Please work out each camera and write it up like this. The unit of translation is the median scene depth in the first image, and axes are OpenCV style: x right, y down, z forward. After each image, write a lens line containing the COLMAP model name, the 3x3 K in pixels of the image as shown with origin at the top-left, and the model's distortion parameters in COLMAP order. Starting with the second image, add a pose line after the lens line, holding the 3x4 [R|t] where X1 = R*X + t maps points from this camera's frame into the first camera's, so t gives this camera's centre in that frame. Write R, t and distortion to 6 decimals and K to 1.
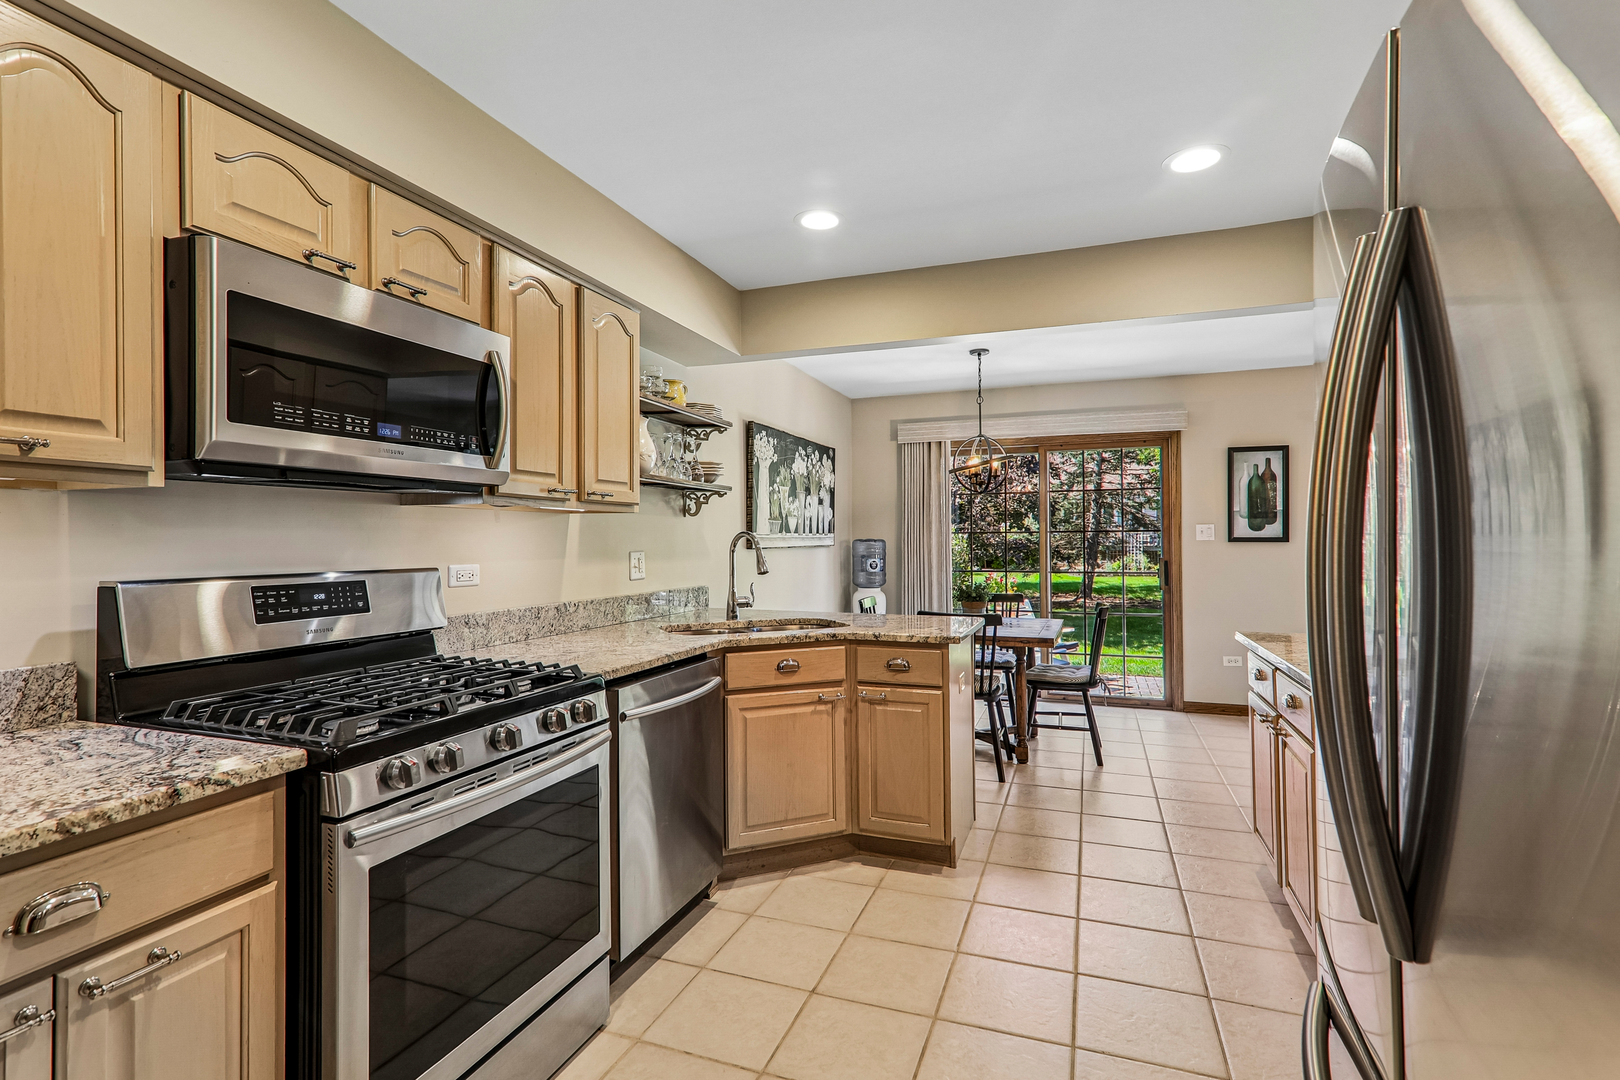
lens RADIAL K [[760.7, 0, 802.6], [0, 760.7, 539.1], [0, 0, 1]] dist [-0.001632, -0.000125]
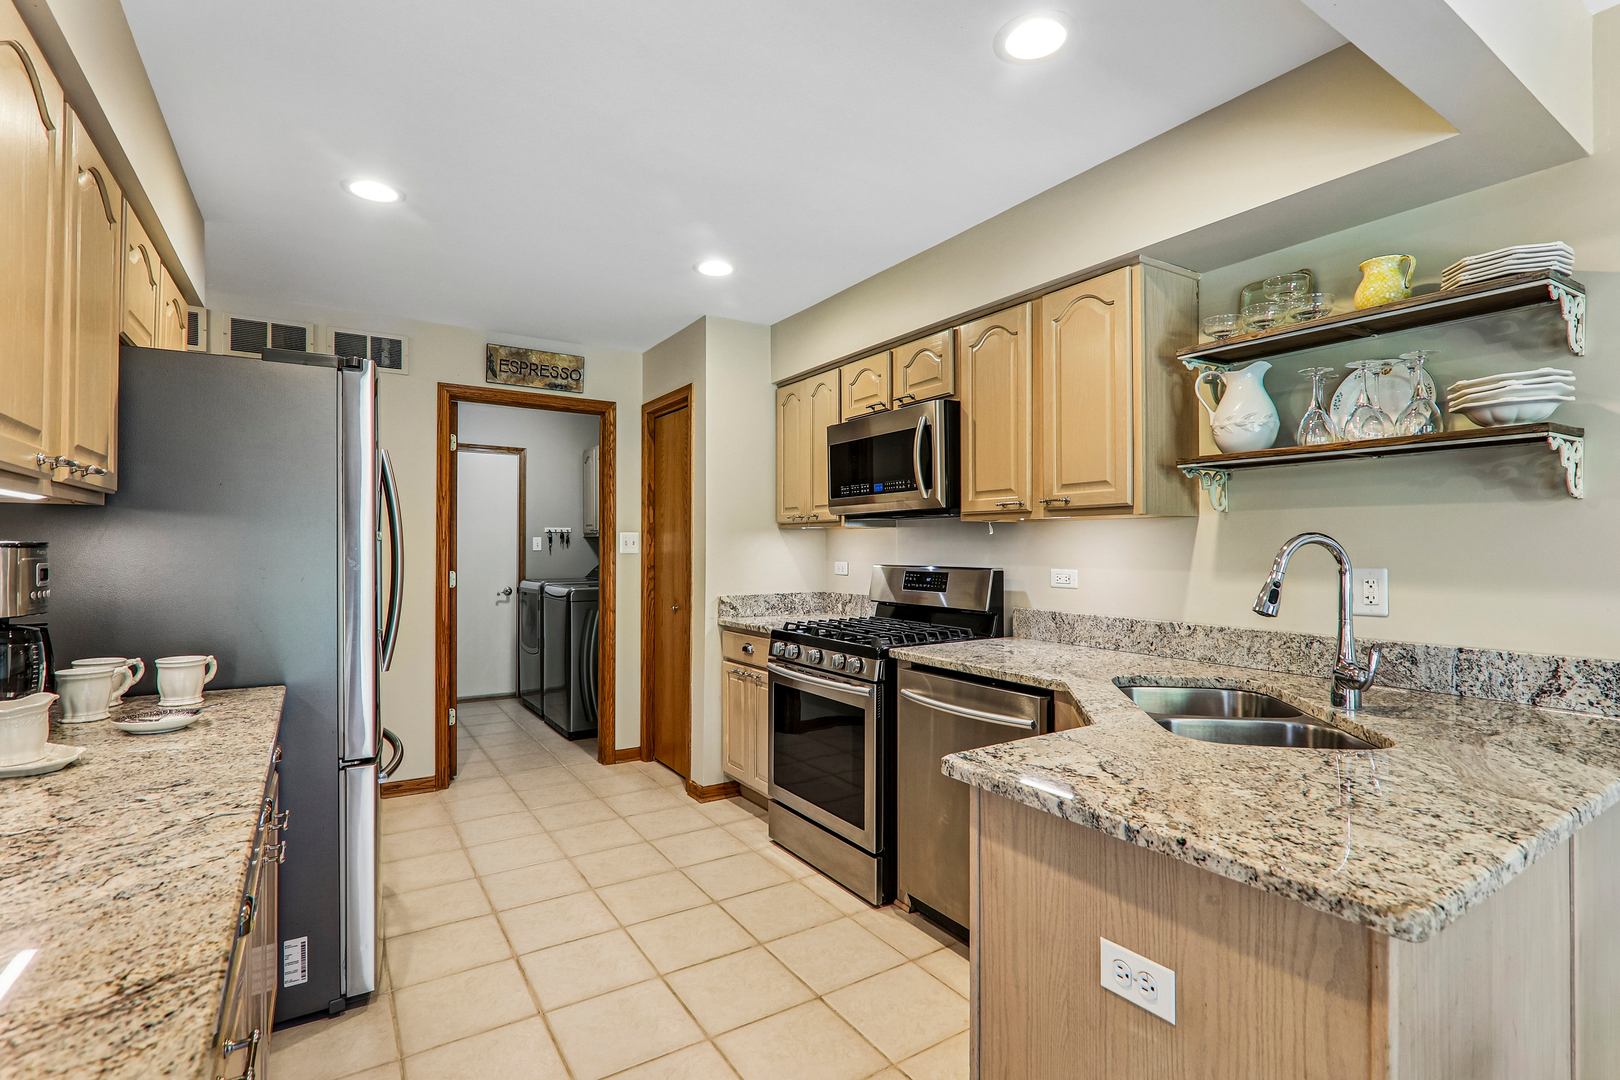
lens RADIAL K [[760.7, 0, 802.8], [0, 760.7, 539.5], [0, 0, 1]] dist [-0.001632, -0.000125]
pose [[-0.592824, -0.001080, -0.805331, 0.740274], [0.003267, 0.999988, -0.003746, -0.009066], [0.805325, -0.004851, -0.592813, 1.392976]]
